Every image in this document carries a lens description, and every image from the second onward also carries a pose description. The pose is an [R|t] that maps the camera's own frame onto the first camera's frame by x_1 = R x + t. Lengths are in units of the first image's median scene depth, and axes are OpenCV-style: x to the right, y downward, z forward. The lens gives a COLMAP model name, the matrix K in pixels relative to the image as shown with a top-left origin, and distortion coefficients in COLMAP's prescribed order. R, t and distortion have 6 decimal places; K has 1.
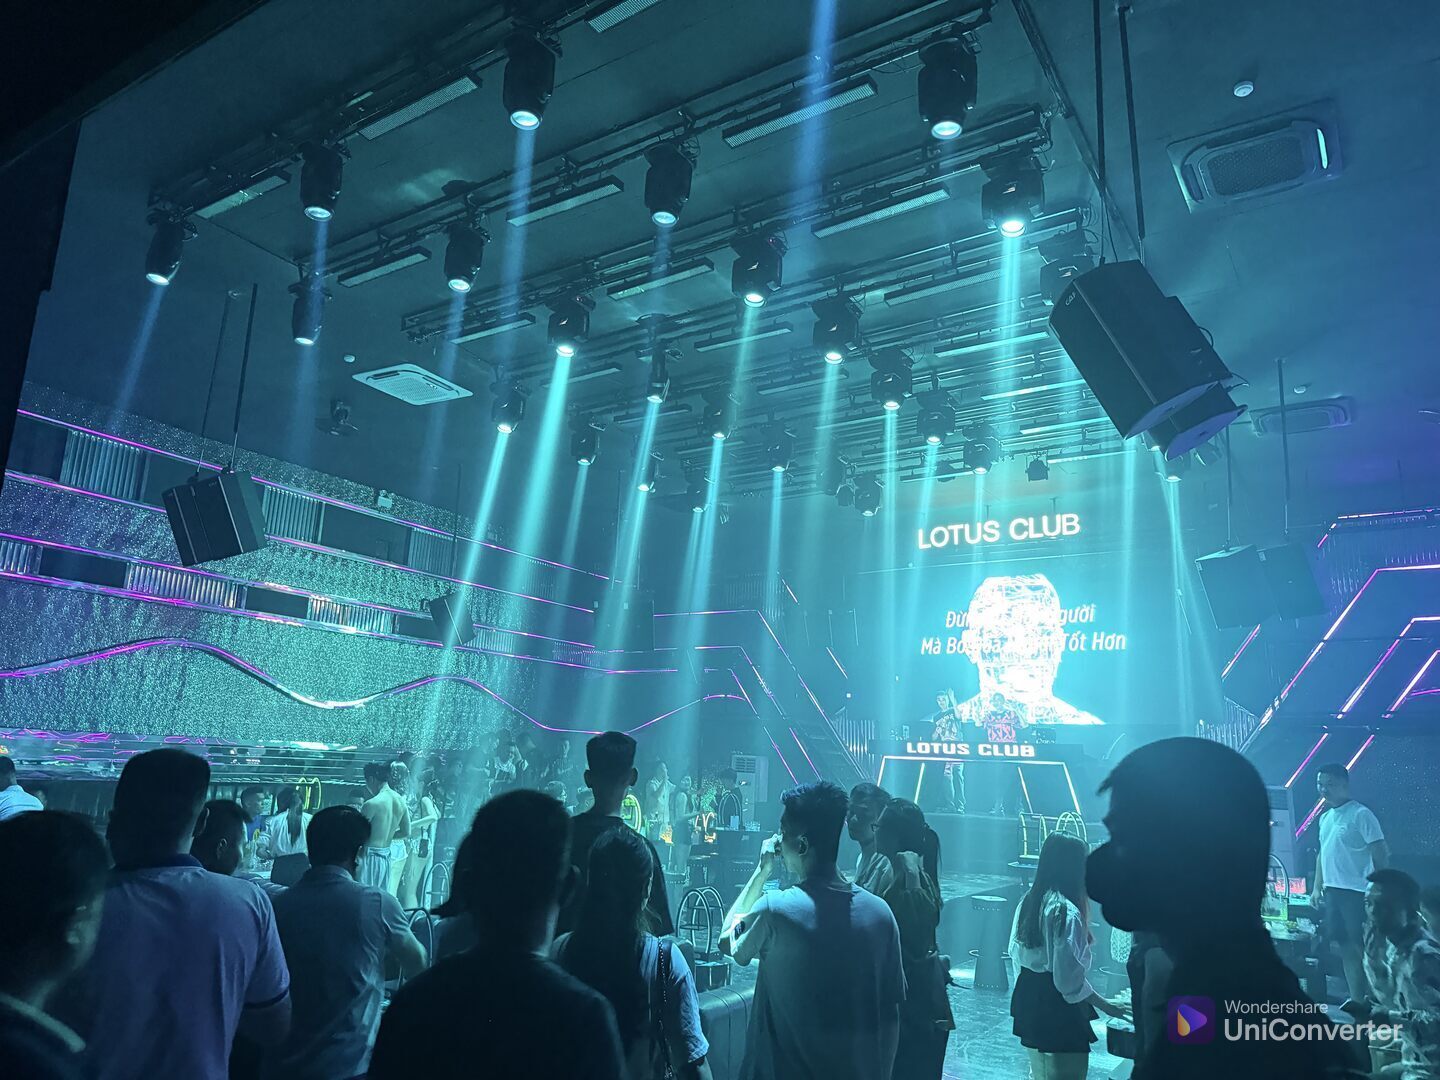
lens RADIAL K [[1004.1, 0, 720.0], [0, 1004.1, 540.0], [0, 0, 1]] dist [0.105189, 0.000351]
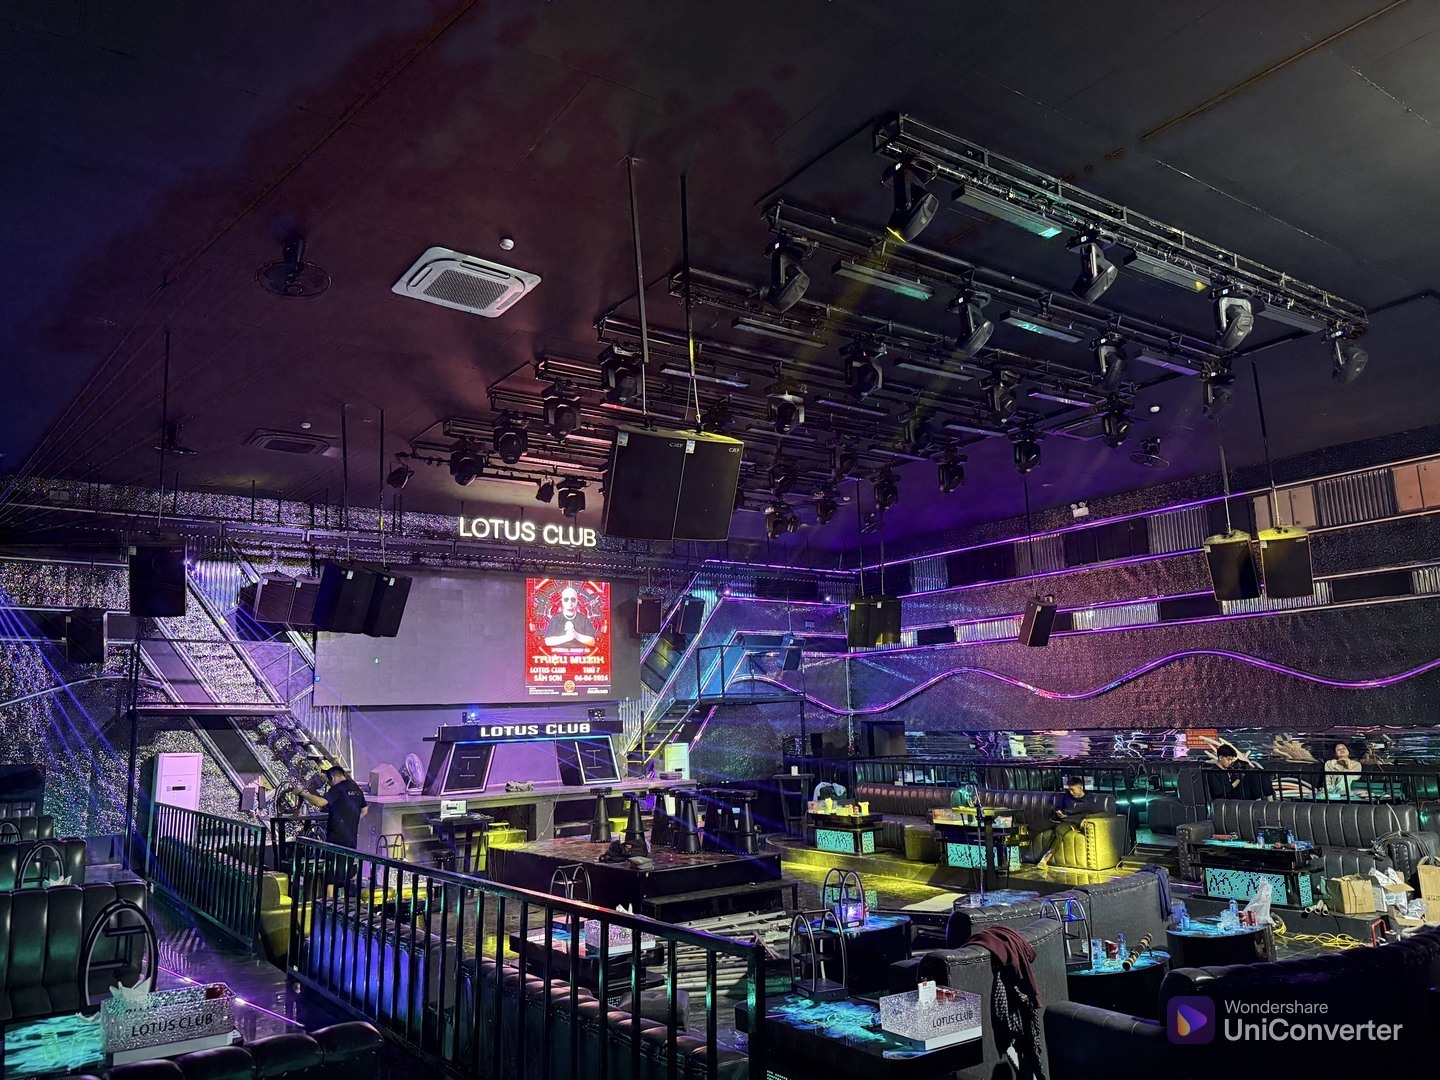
lens RADIAL K [[1004.1, 0, 720.0], [0, 1004.1, 540.0], [0, 0, 1]] dist [0.105189, 0.000351]
pose [[0.380979, 0.119131, 0.916877, -0.665899], [-0.166820, 0.984246, -0.058568, 0.030098], [-0.909410, -0.130640, 0.394850, 0.375363]]
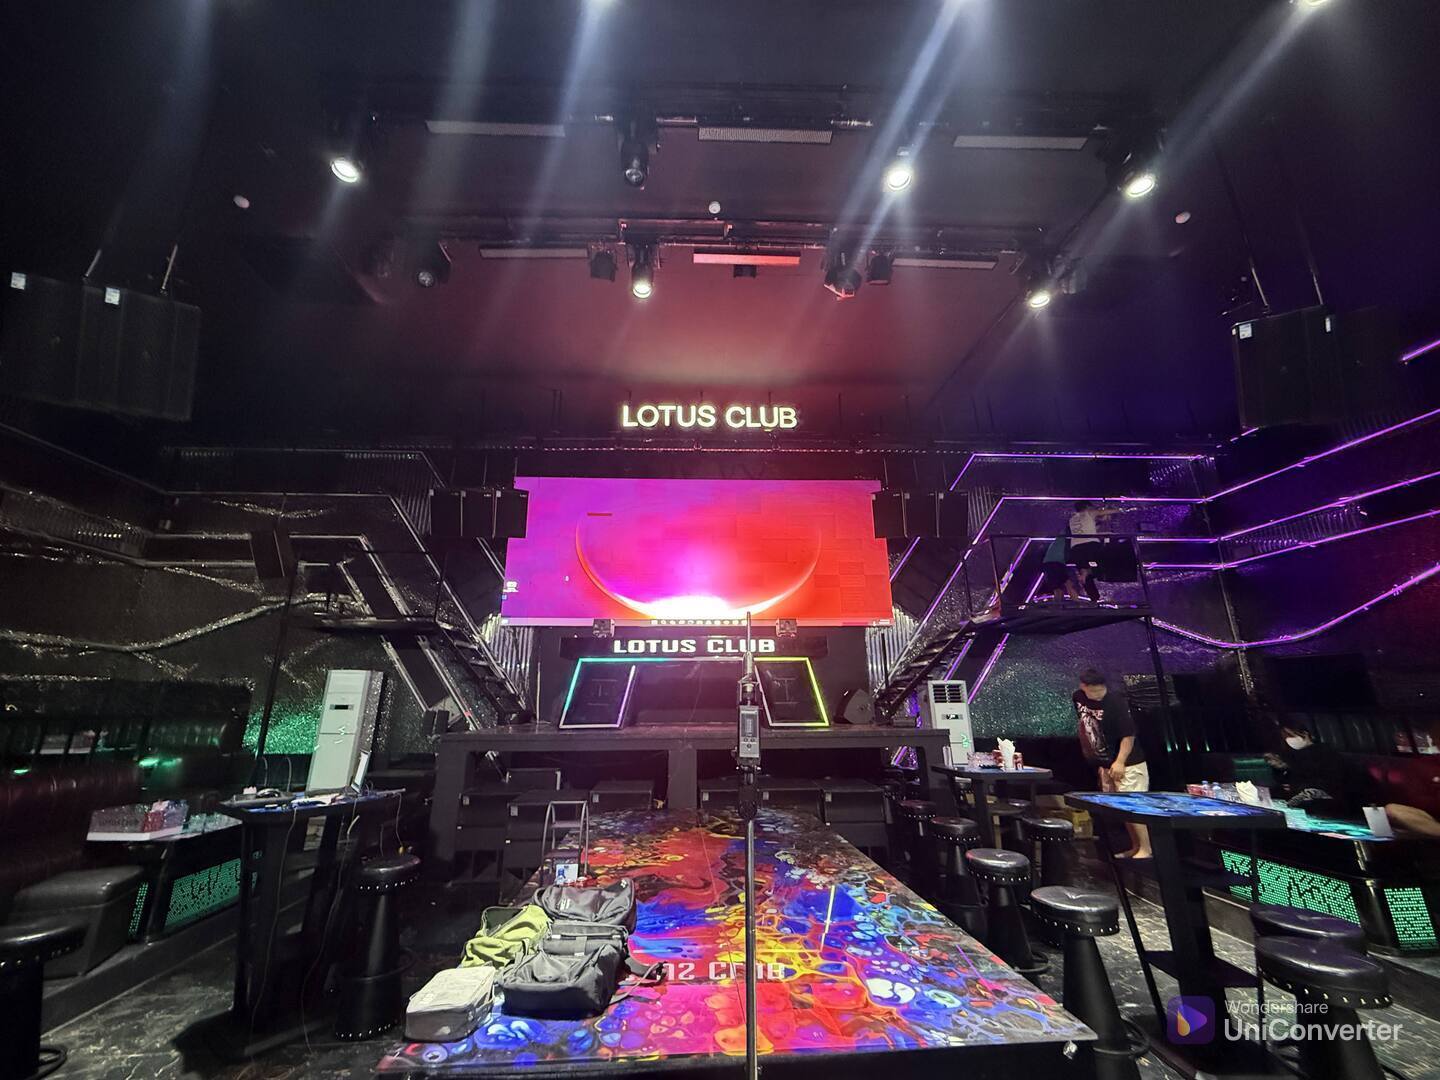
lens RADIAL K [[557.3, 0, 714.6], [0, 557.3, 548.7], [0, 0, 1]] dist [0.017189, 0.000072]
pose [[0.817452, 0.105879, 0.566181, -0.002198], [-0.094004, 0.994305, -0.050217, 0.138194], [-0.568273, -0.012174, 0.822750, 0.577822]]
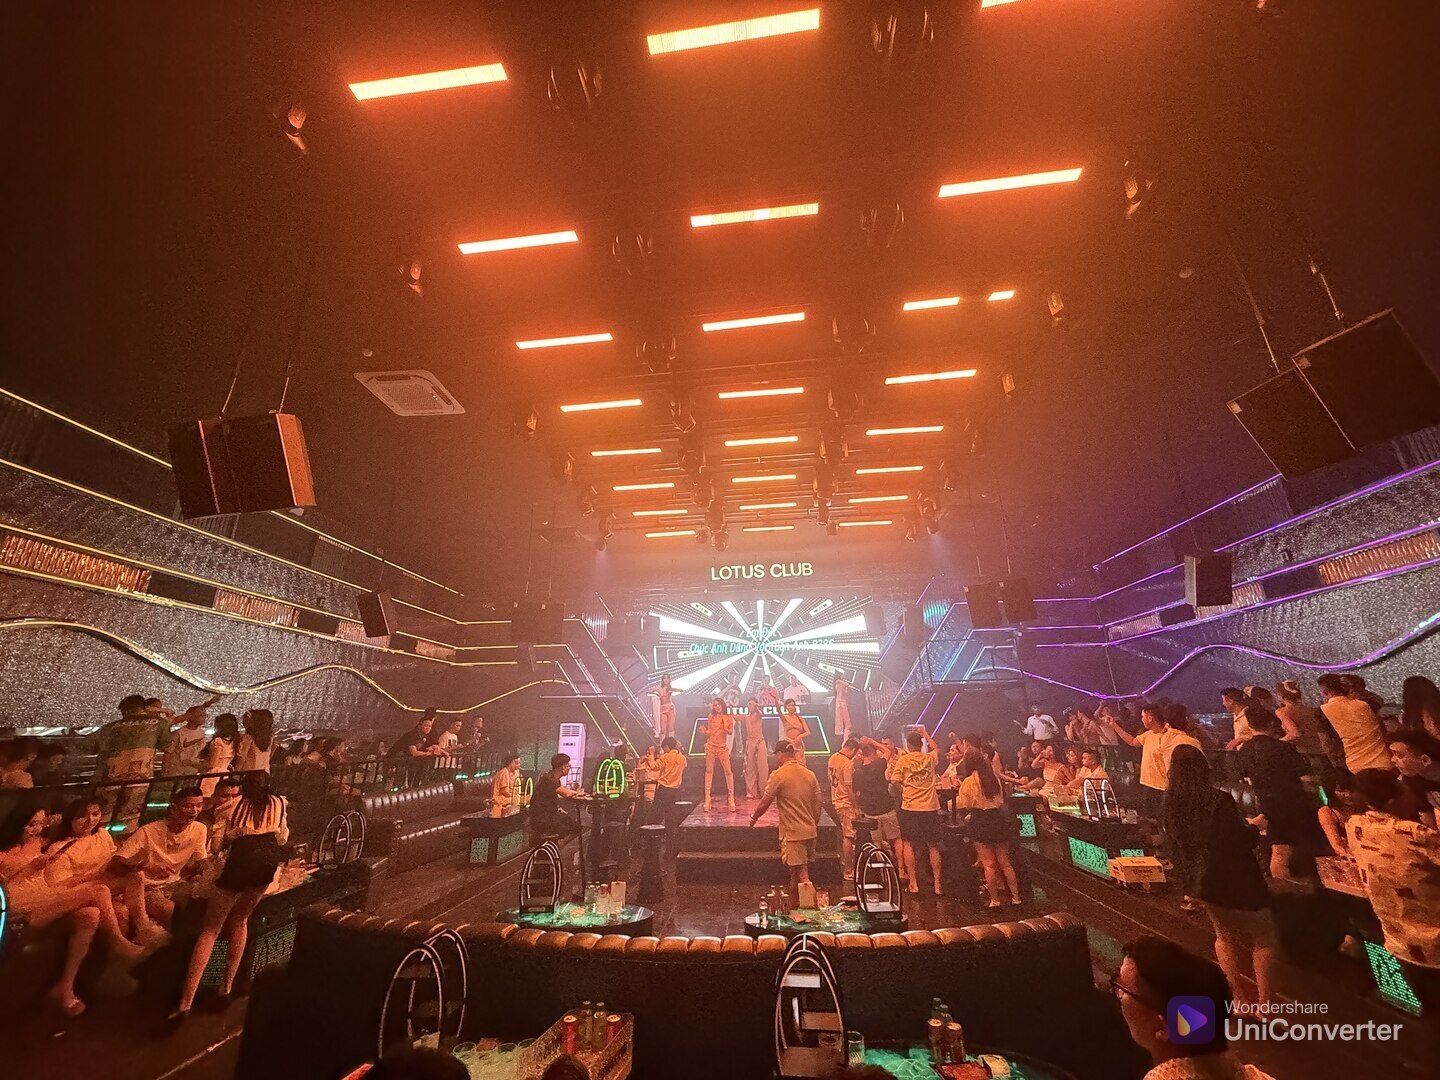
lens RADIAL K [[569.9, 0, 717.0], [0, 569.9, 537.4], [0, 0, 1]] dist [-0.000740, -0.000017]
pose [[0.891150, 0.095650, 0.443512, -0.197340], [-0.053012, 0.992781, -0.107589, 0.039229], [-0.450601, 0.072367, 0.889788, 0.226147]]
